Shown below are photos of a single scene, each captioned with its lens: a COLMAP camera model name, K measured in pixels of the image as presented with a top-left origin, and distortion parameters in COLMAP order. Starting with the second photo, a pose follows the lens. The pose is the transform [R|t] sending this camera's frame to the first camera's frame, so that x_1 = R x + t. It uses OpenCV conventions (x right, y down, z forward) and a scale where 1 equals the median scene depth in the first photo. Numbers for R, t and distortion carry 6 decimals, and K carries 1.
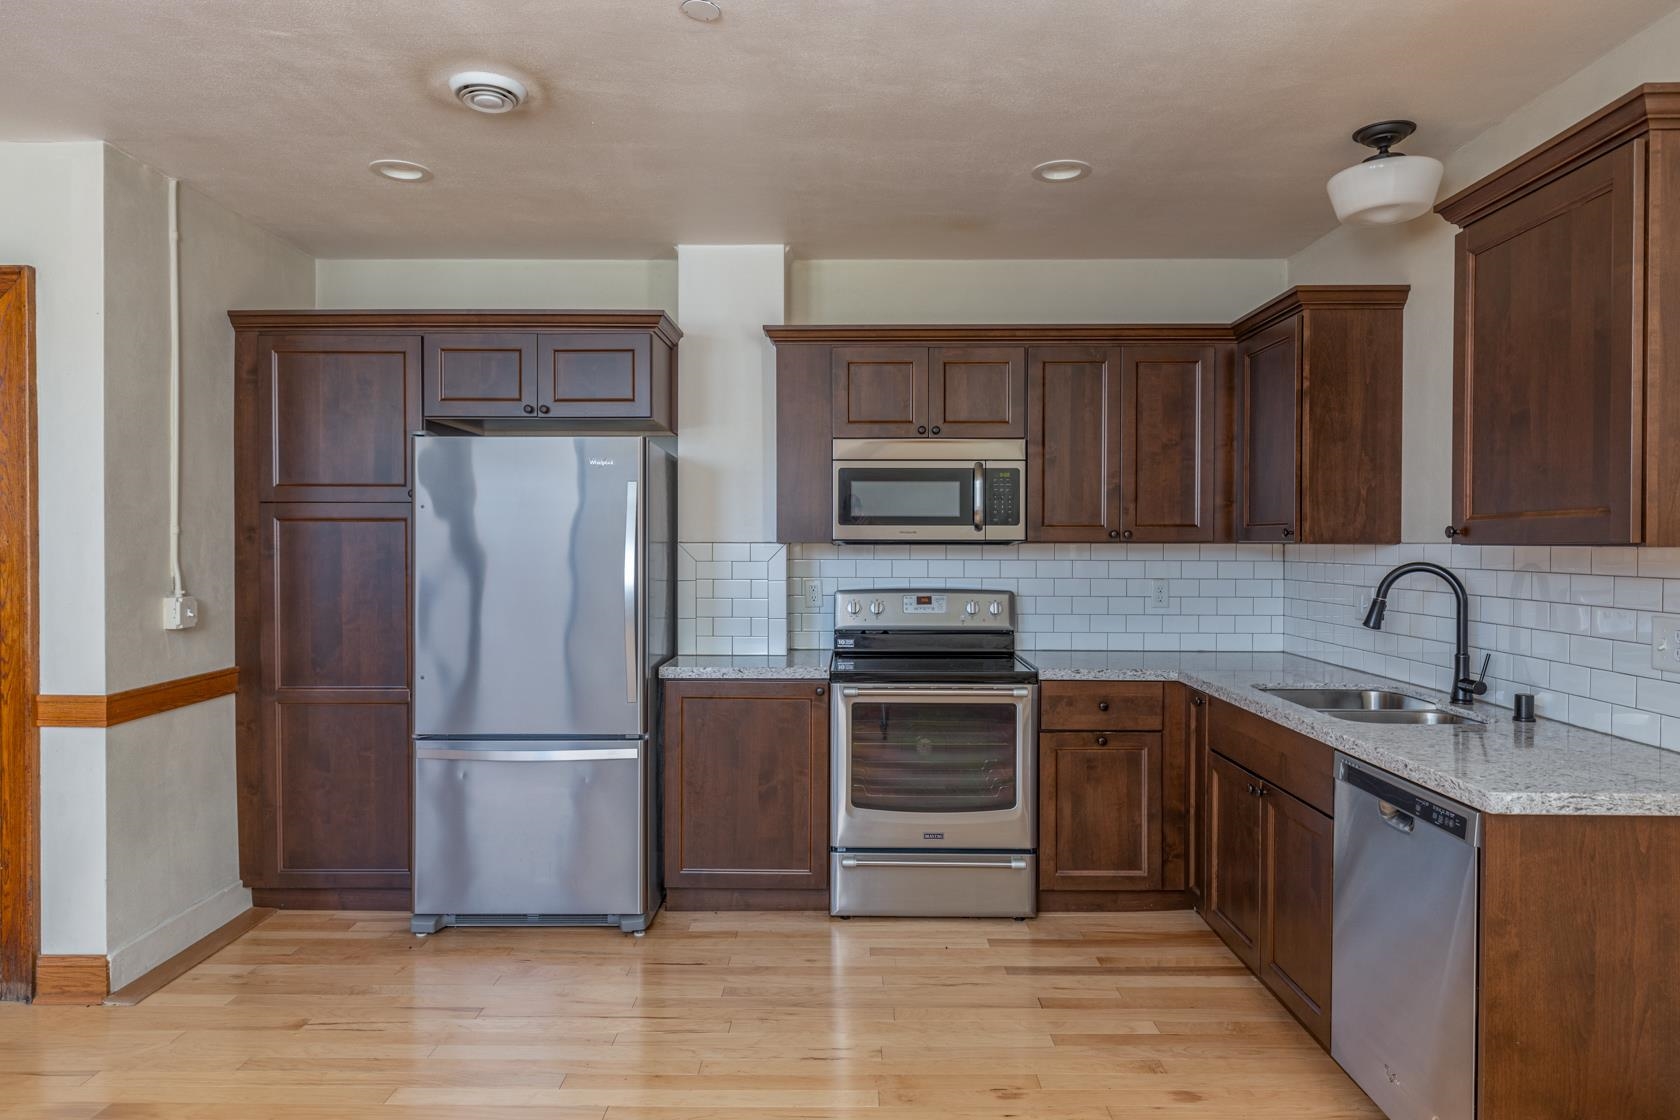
lens RADIAL K [[1044.2, 0, 842.0], [0, 1044.2, 559.1], [0, 0, 1]] dist [0.000431, 0.001194]
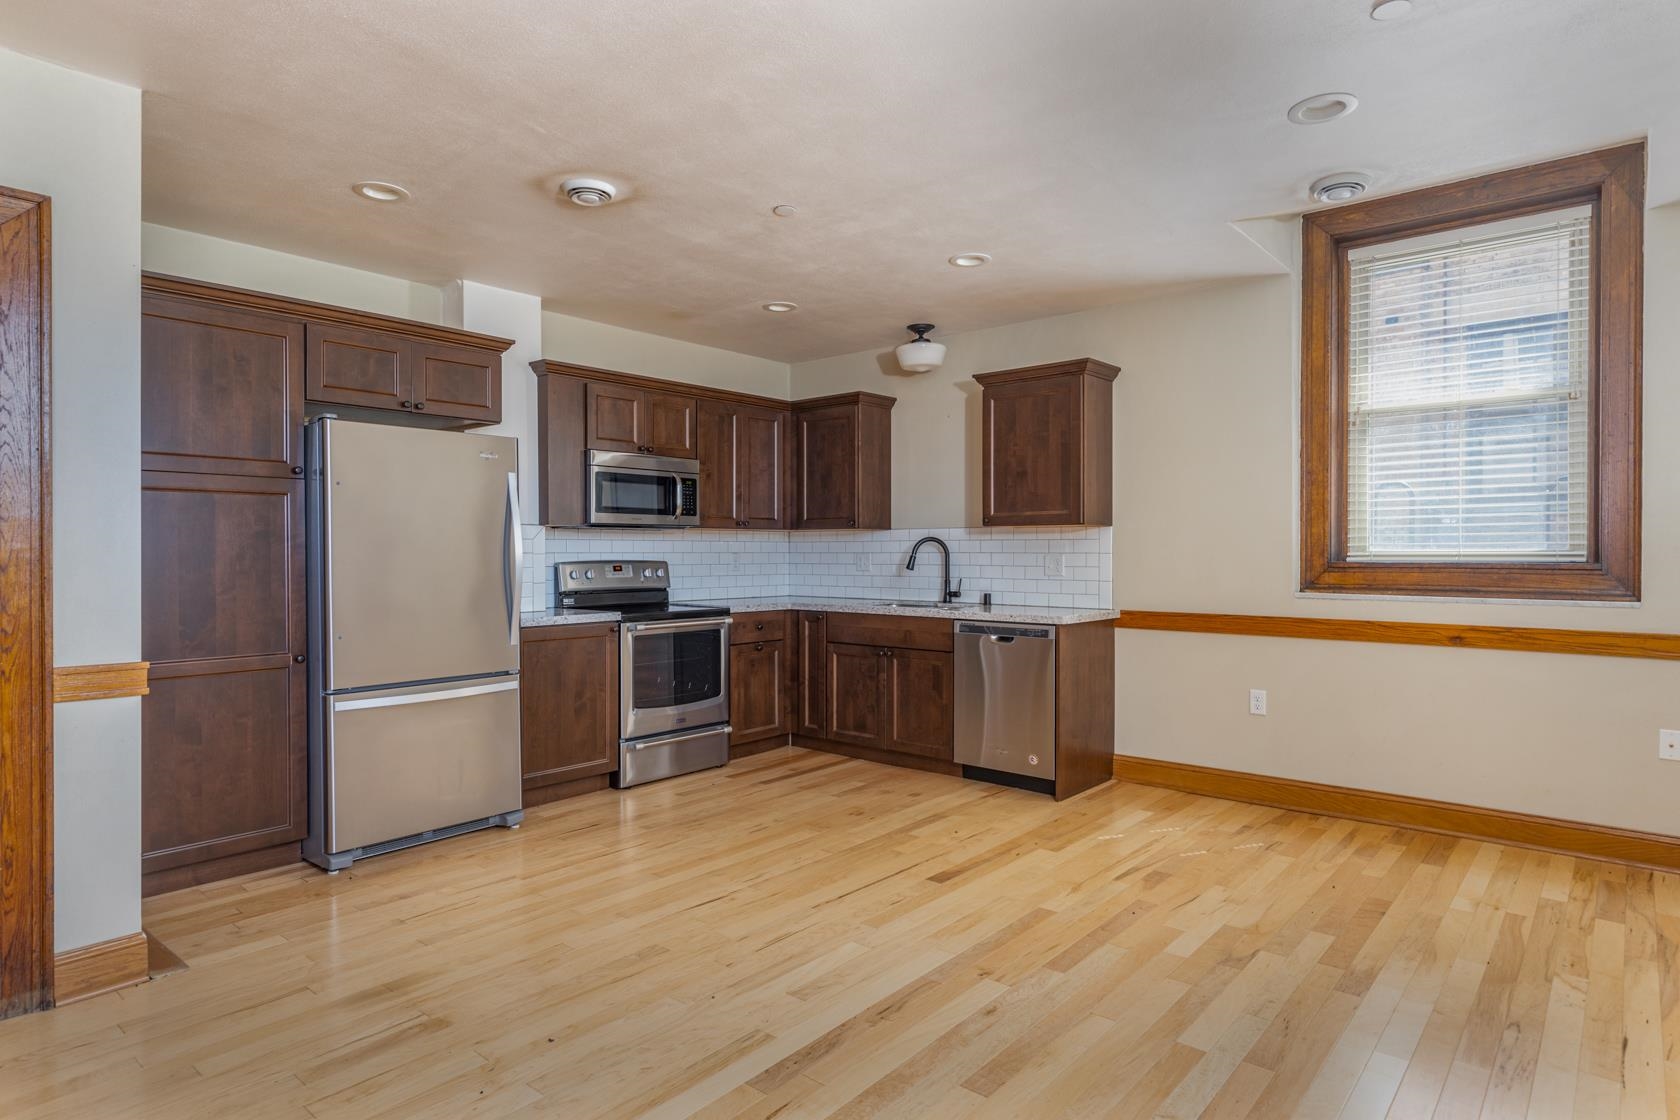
lens RADIAL K [[931.5, 0, 840.9], [0, 931.5, 559.8], [0, 0, 1]] dist [0.017609, 0.001149]
pose [[0.646818, -0.008788, 0.762594, -0.779997], [0.014761, 0.999891, -0.000997, 0.038030], [-0.762502, 0.011902, 0.646877, -0.047587]]
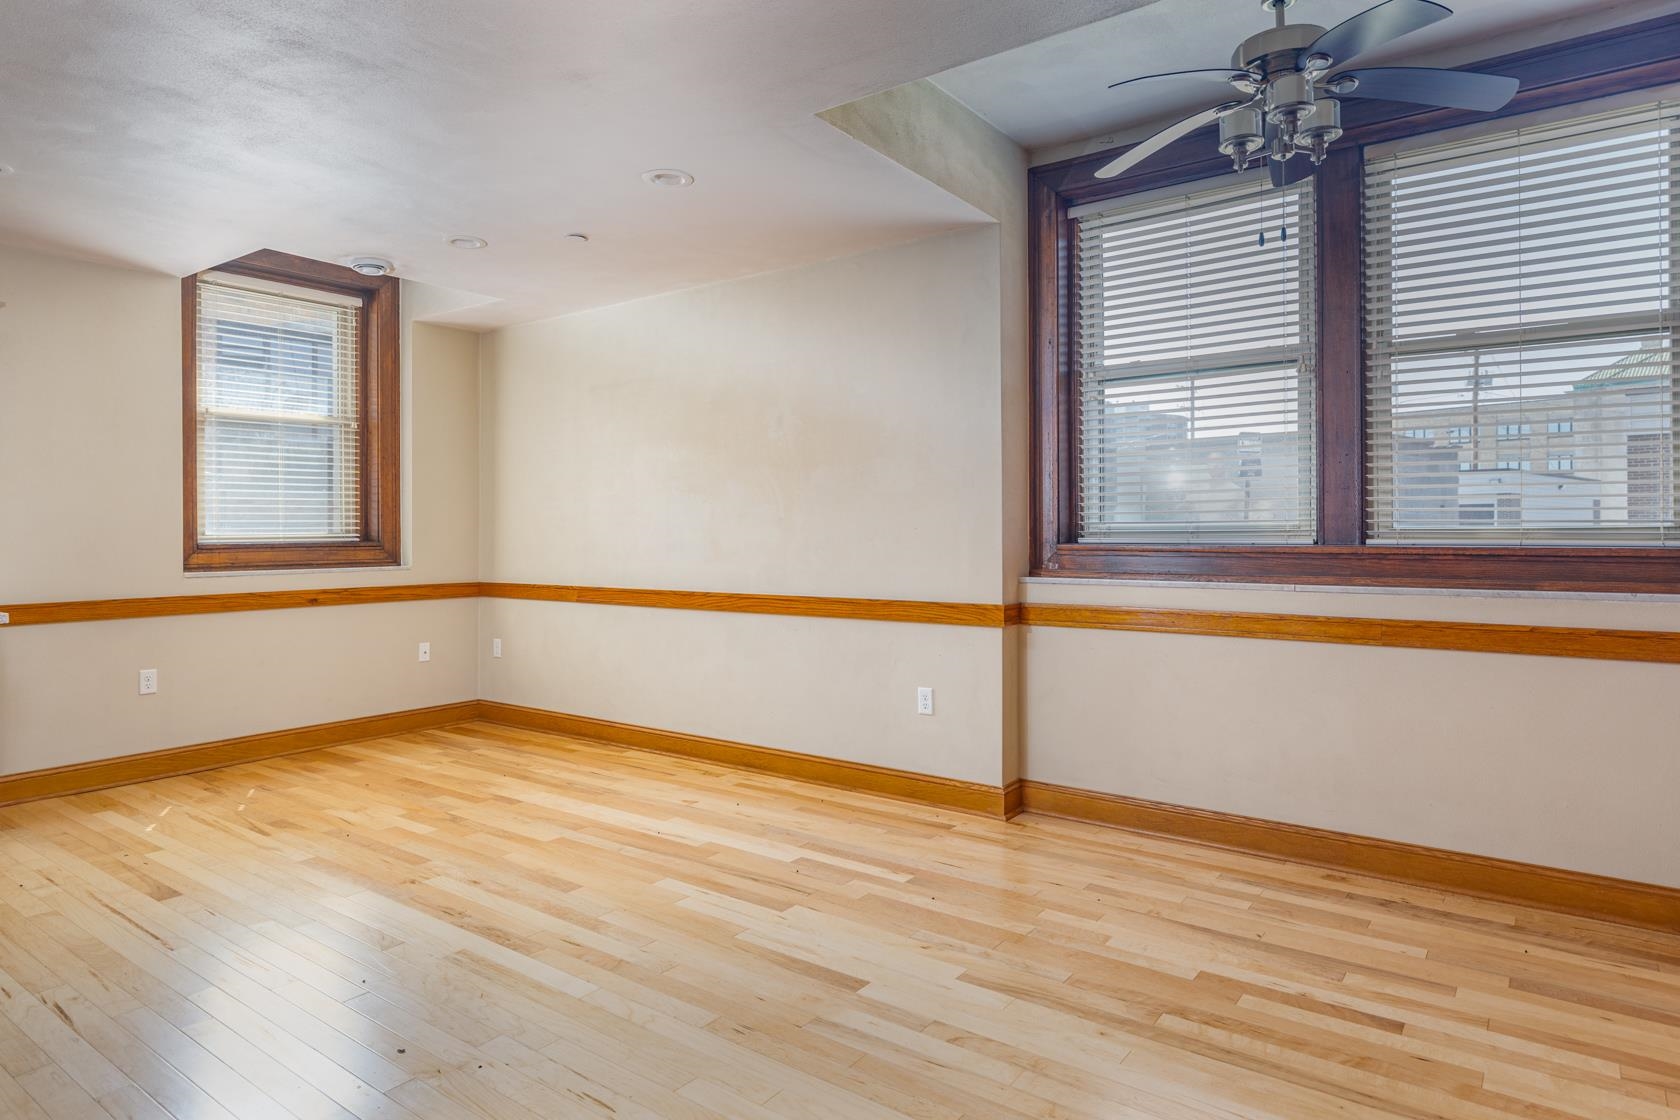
lens RADIAL K [[998.8, 0, 816.7], [0, 998.8, 520.6], [0, 0, 1]] dist [0.005255, 0.001221]
pose [[-0.797684, 0.008609, 0.603014, -1.028687], [0.014518, 0.999882, 0.004930, 0.020515], [-0.602901, 0.012688, -0.797715, 0.843566]]
